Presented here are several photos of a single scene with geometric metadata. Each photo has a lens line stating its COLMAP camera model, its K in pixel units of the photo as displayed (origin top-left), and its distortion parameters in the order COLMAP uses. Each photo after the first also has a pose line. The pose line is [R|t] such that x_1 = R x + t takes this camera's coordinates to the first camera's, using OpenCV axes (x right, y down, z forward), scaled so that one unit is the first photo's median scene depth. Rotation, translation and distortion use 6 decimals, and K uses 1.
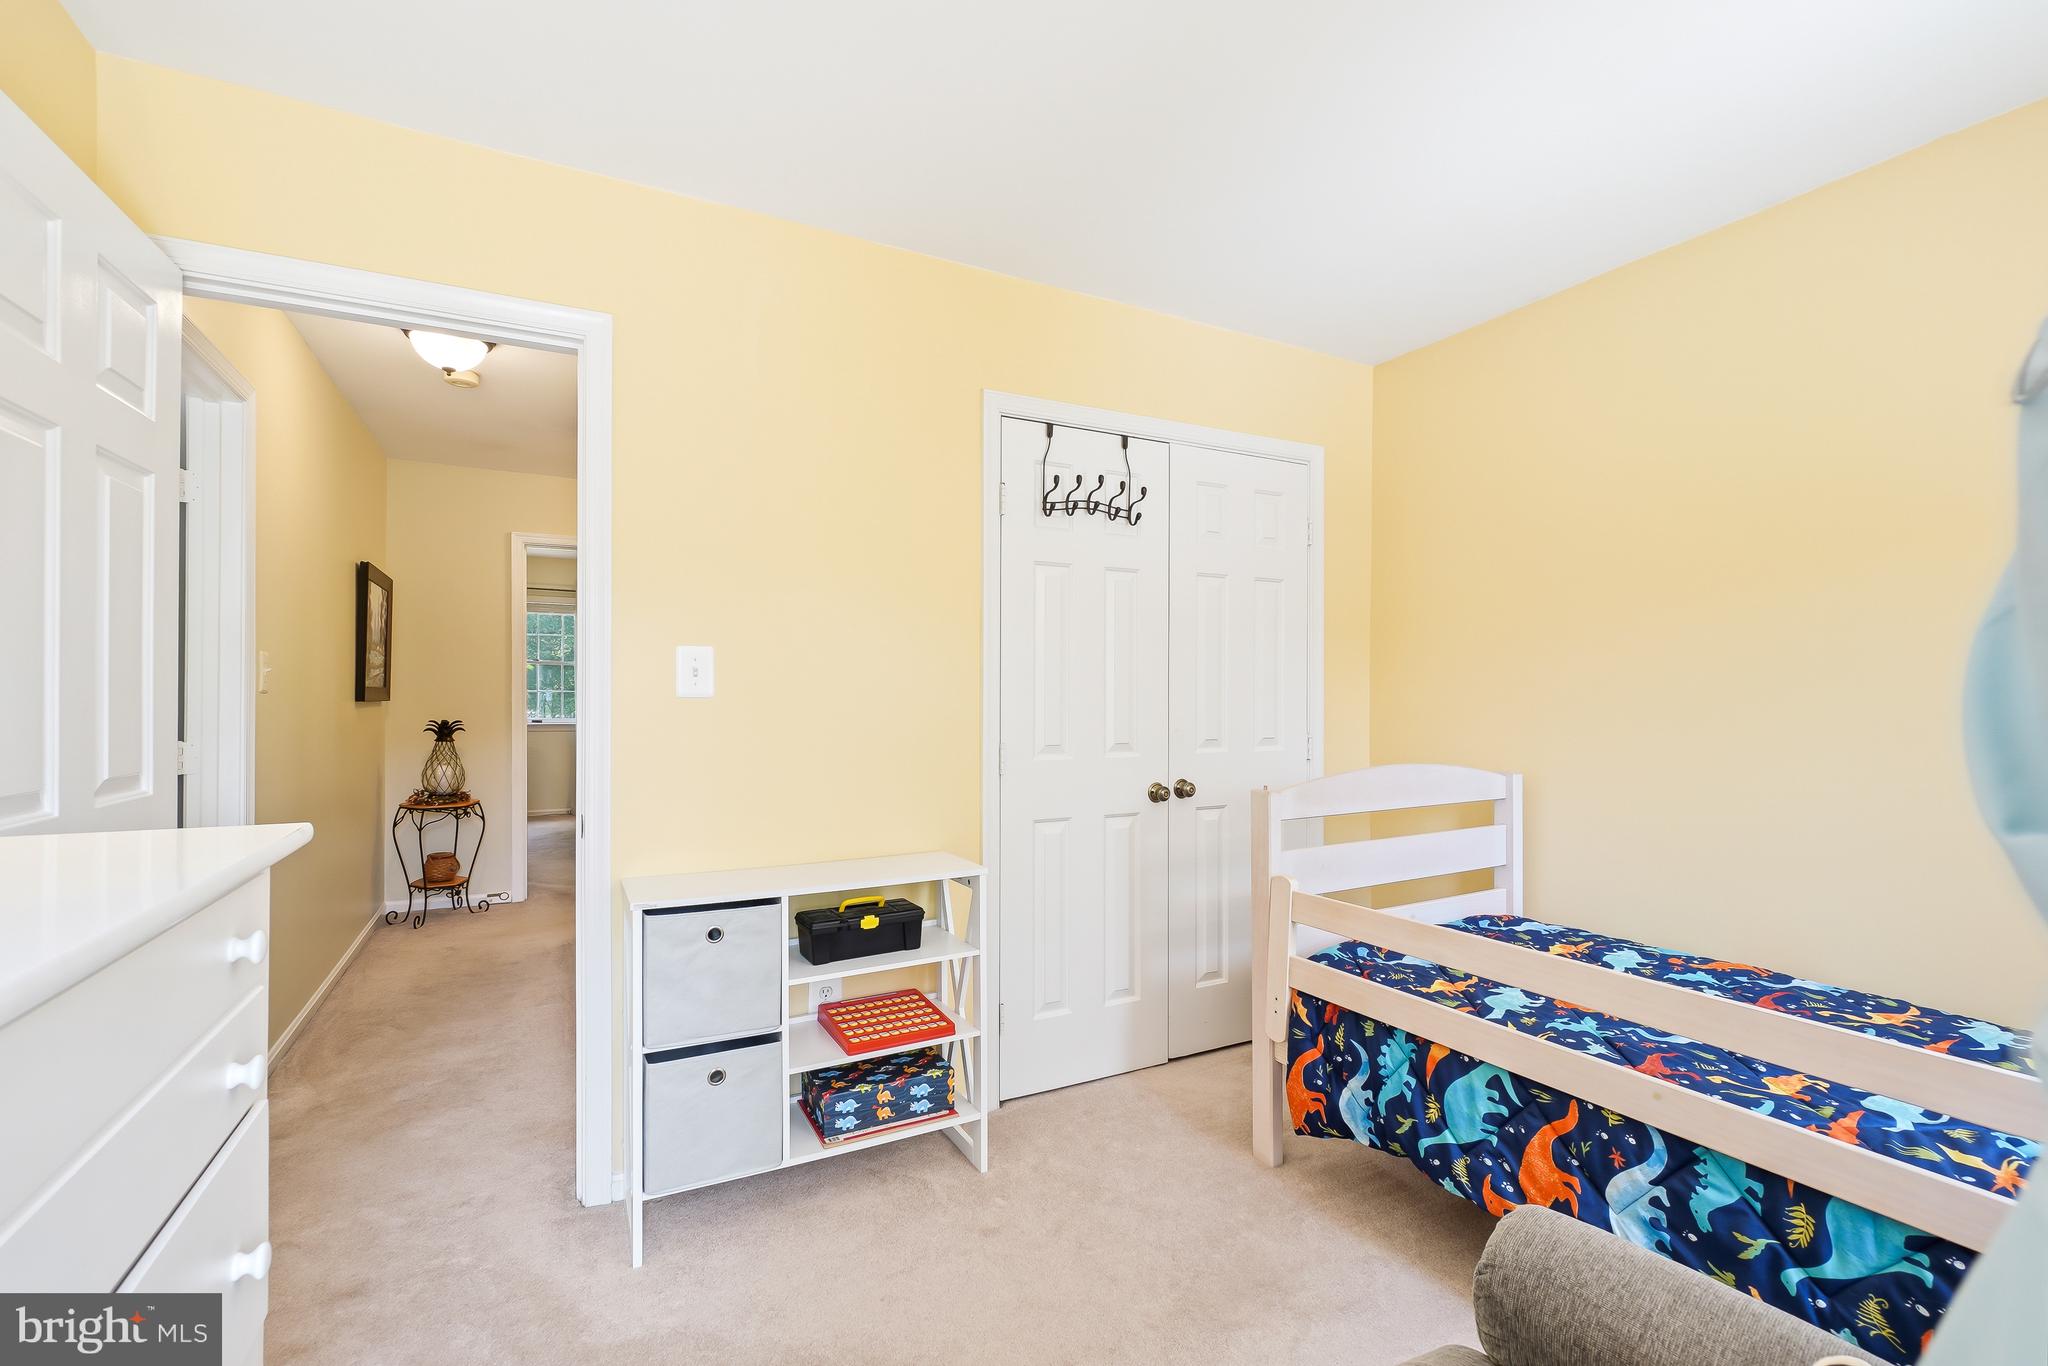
lens RADIAL K [[897.5, 0, 1021.1], [0, 897.5, 689.9], [0, 0, 1]] dist [-0.011453, 0.004877]
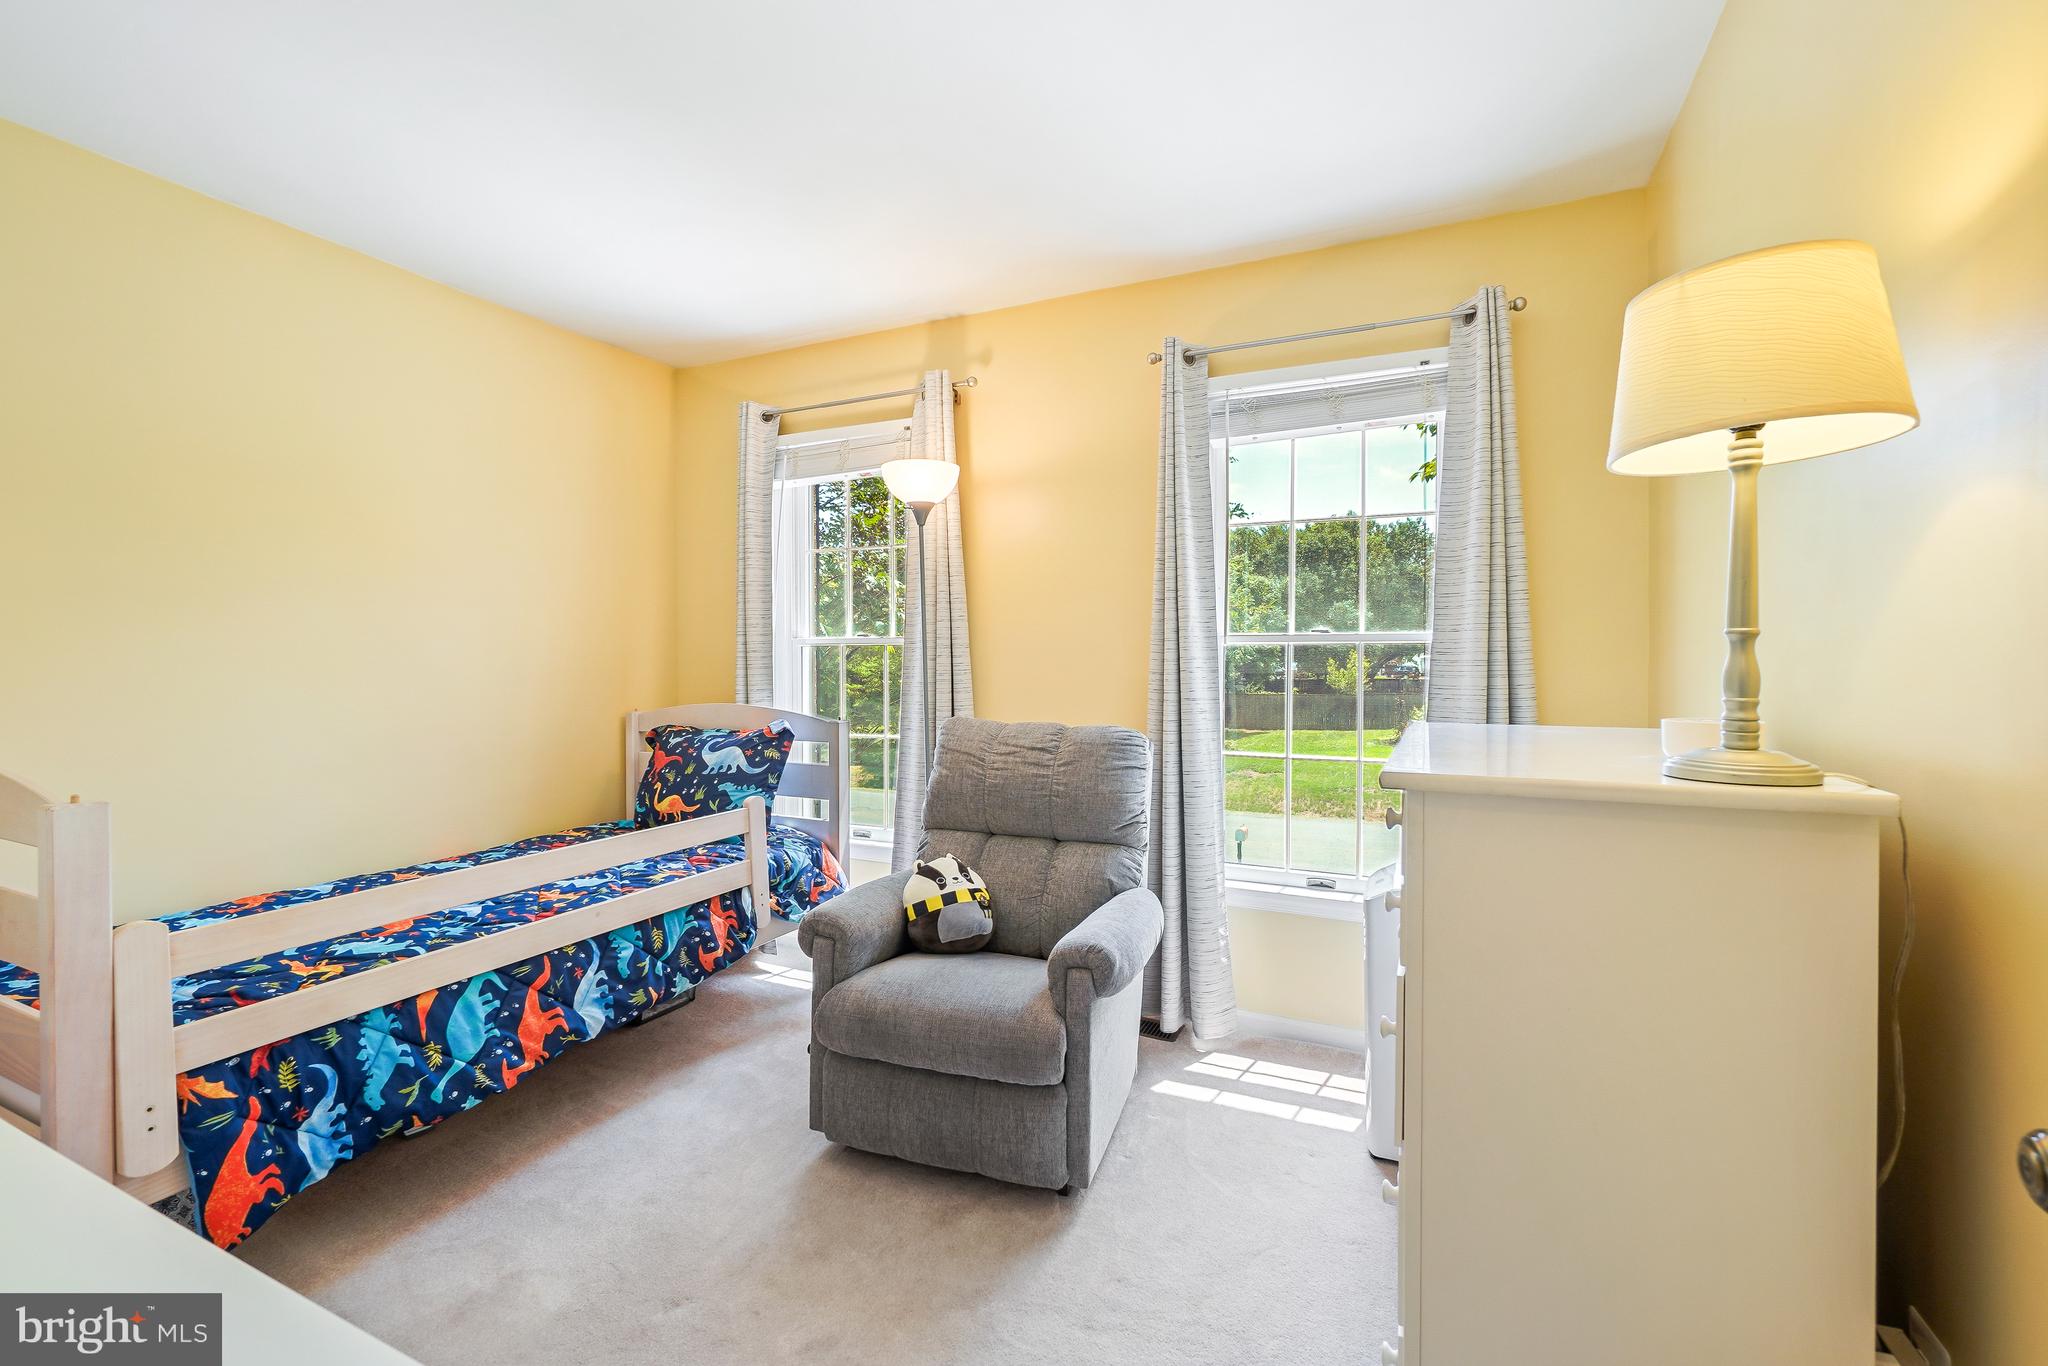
lens RADIAL K [[897.5, 0, 1019.9], [0, 897.5, 668.7], [0, 0, 1]] dist [-0.011453, 0.004877]
pose [[-0.594048, -0.014751, 0.804294, -0.787574], [-0.008689, 0.999891, 0.011920, 0.010780], [-0.804383, 0.000092, -0.594112, 1.119599]]
